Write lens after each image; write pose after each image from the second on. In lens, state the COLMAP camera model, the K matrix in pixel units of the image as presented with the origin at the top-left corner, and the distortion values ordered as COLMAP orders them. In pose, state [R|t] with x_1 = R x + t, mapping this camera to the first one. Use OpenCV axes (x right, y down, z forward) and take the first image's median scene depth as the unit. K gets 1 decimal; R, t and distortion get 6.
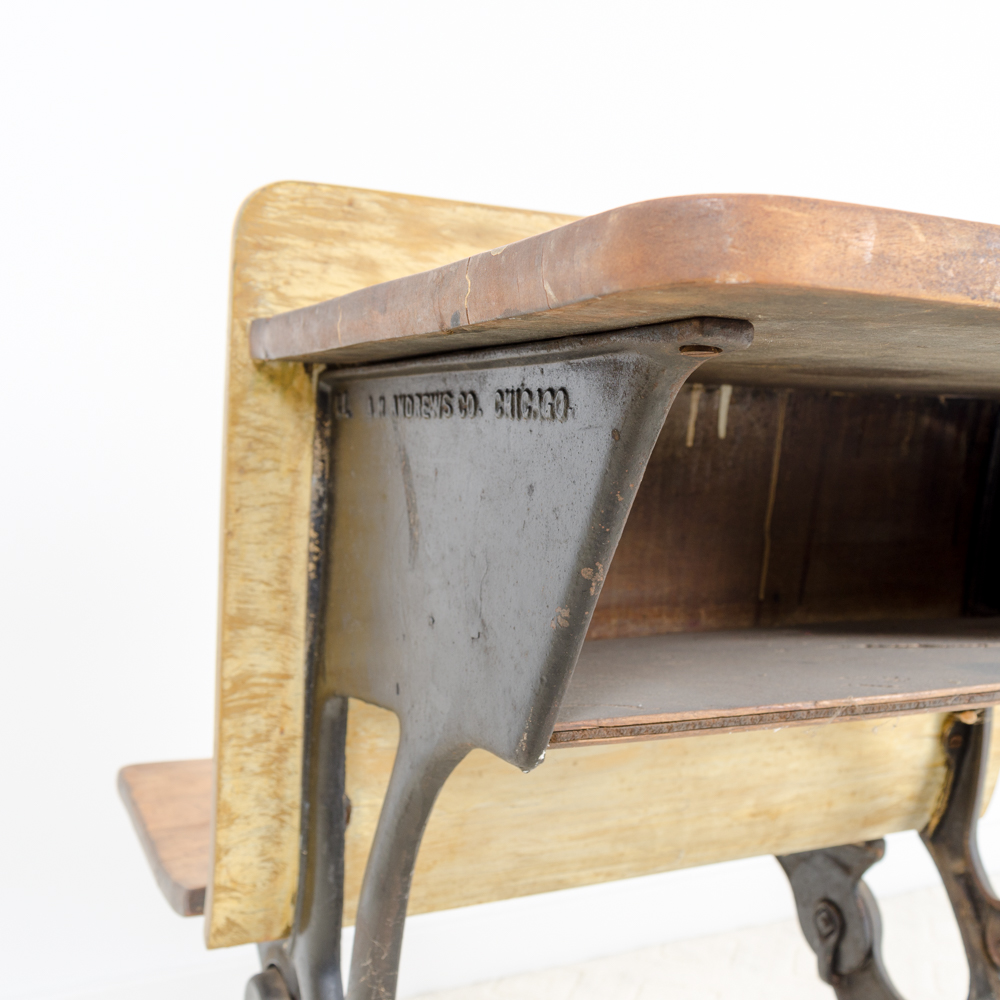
lens RADIAL K [[1150.6, 0, 530.1], [0, 1150.6, 500.5], [0, 0, 1]] dist [0.010903, 0.000000]
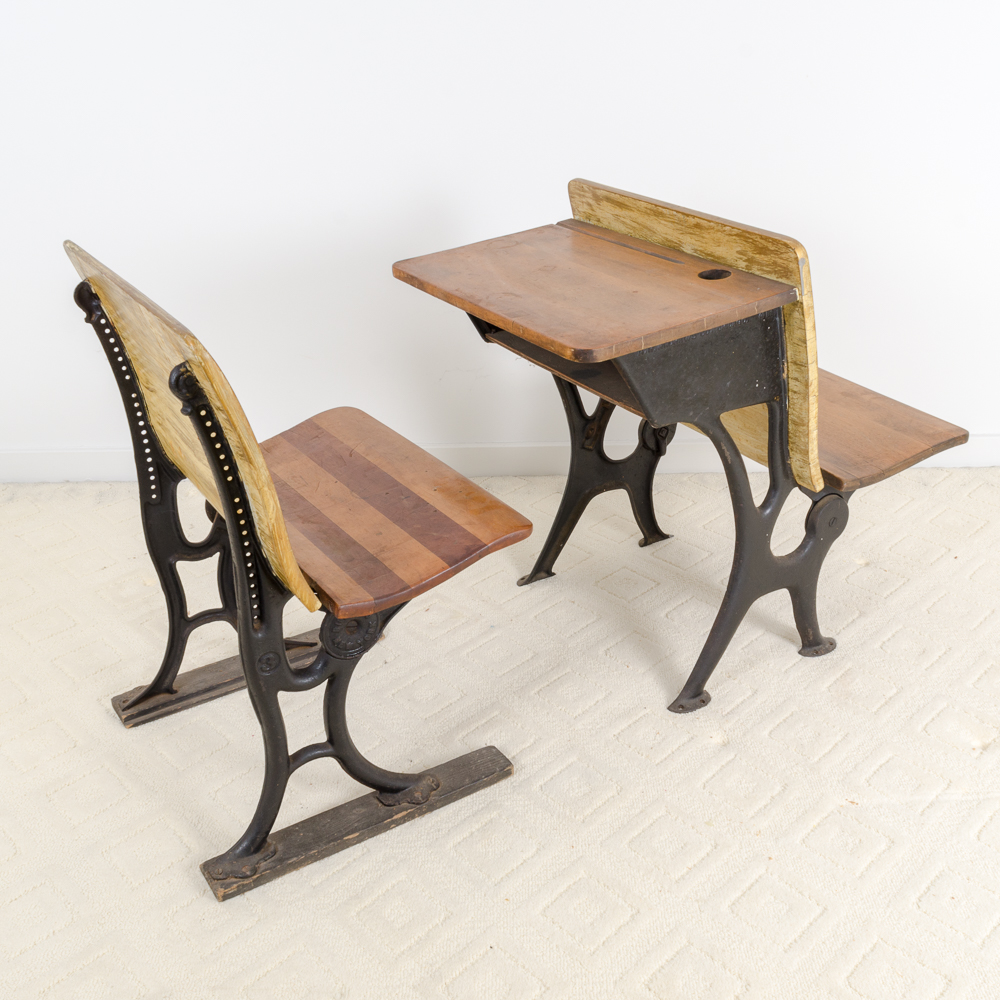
lens RADIAL K [[1171.5, 0, 521.3], [0, 1171.5, 485.0], [0, 0, 1]] dist [0.012716, 0.000000]
pose [[0.073445, 0.431495, -0.899121, 3.218628], [0.035851, 0.899830, 0.434764, -0.945533], [0.996655, -0.064166, 0.050618, 0.560171]]
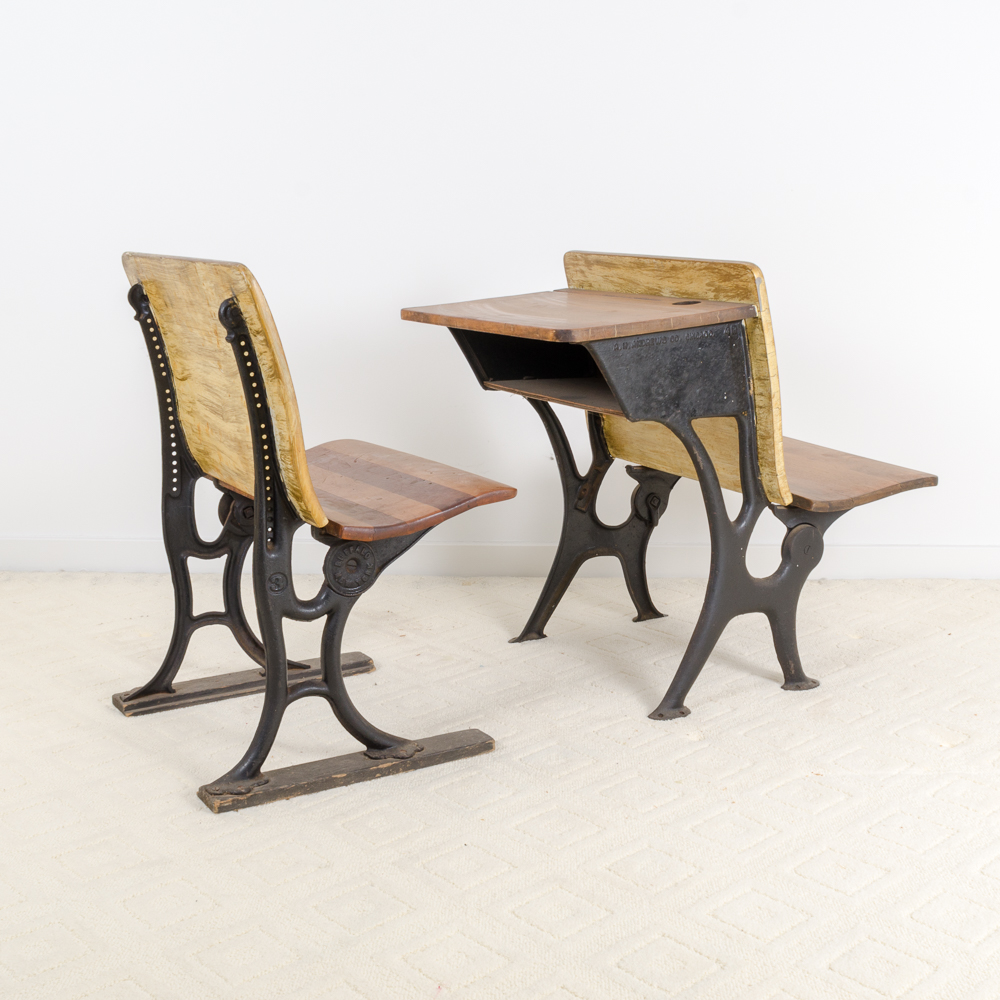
lens RADIAL K [[1425.3, 0, 503.5], [0, 1425.3, 466.3], [0, 0, 1]] dist [0.002722, 0.000000]
pose [[0.039389, 0.196509, -0.979711, 4.372293], [0.019386, 0.980137, 0.197374, -0.489639], [0.999036, -0.026767, 0.034797, 0.555969]]
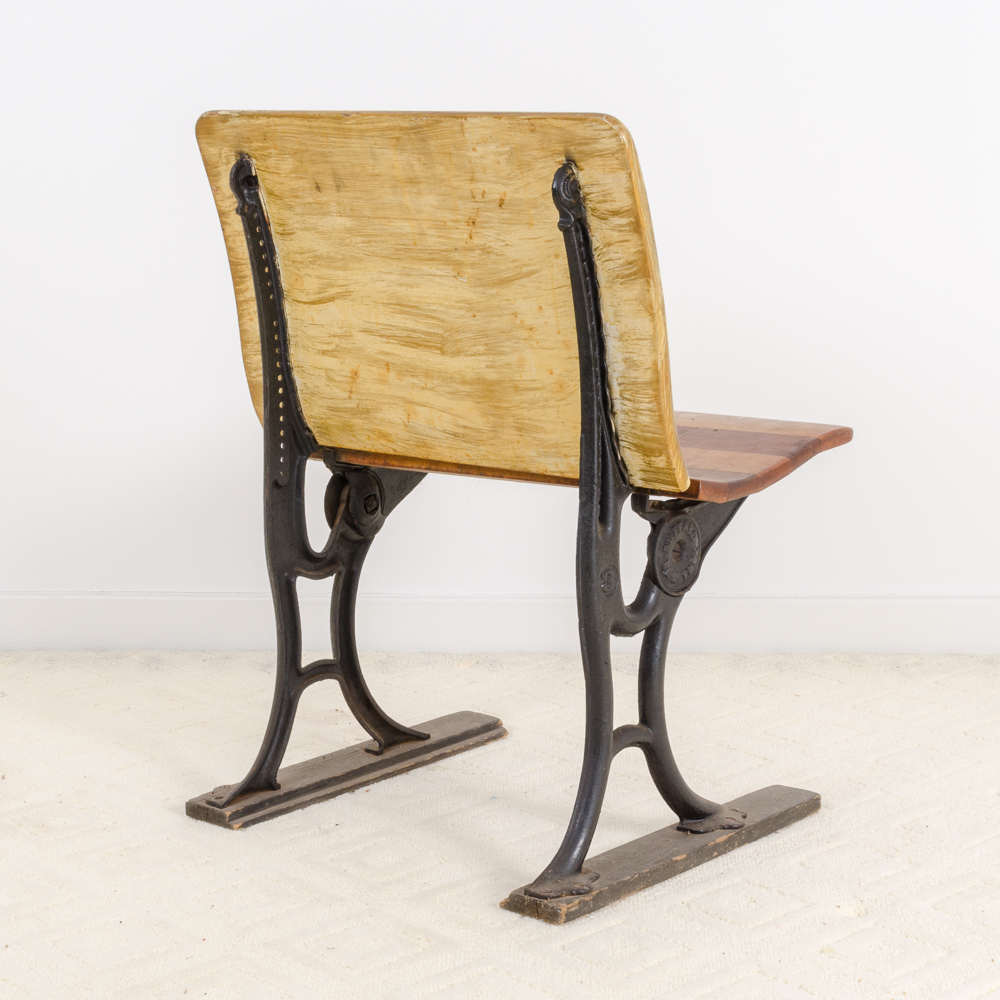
lens RADIAL K [[2398.1, 0, 411.5], [0, 2398.1, 470.0], [0, 0, 1]] dist [-0.001954, 0.000000]
pose [[0.329597, 0.173431, -0.928056, 4.572390], [0.030782, 0.980487, 0.194161, -0.505156], [0.943620, -0.092562, 0.317827, -1.355712]]
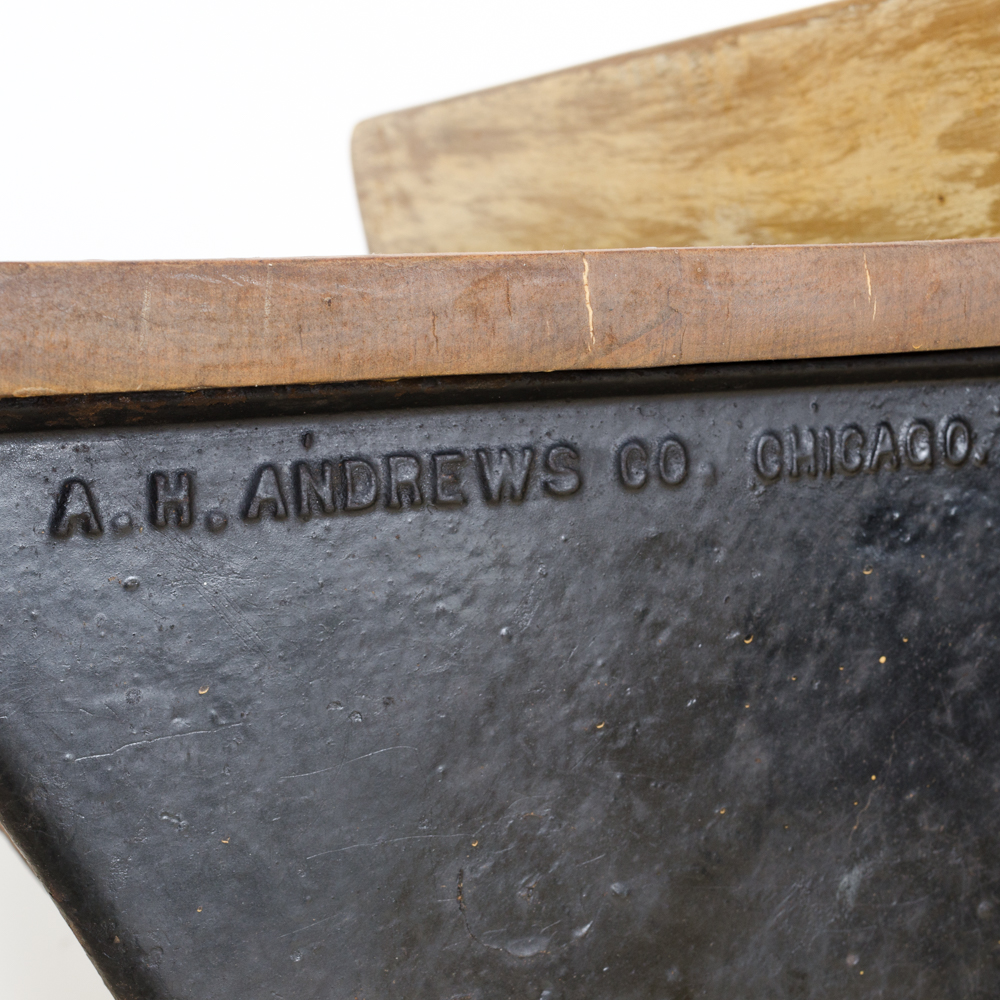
lens RADIAL K [[2004.7, 0, 547.7], [0, 2004.7, 507.2], [0, 0, 1]] dist [-0.031517, 0.000000]
pose [[-0.034024, 0.096012, -0.994799, 1.302883], [-0.009662, 0.995297, 0.096390, -0.119010], [0.999374, 0.012891, -0.032937, 1.128895]]
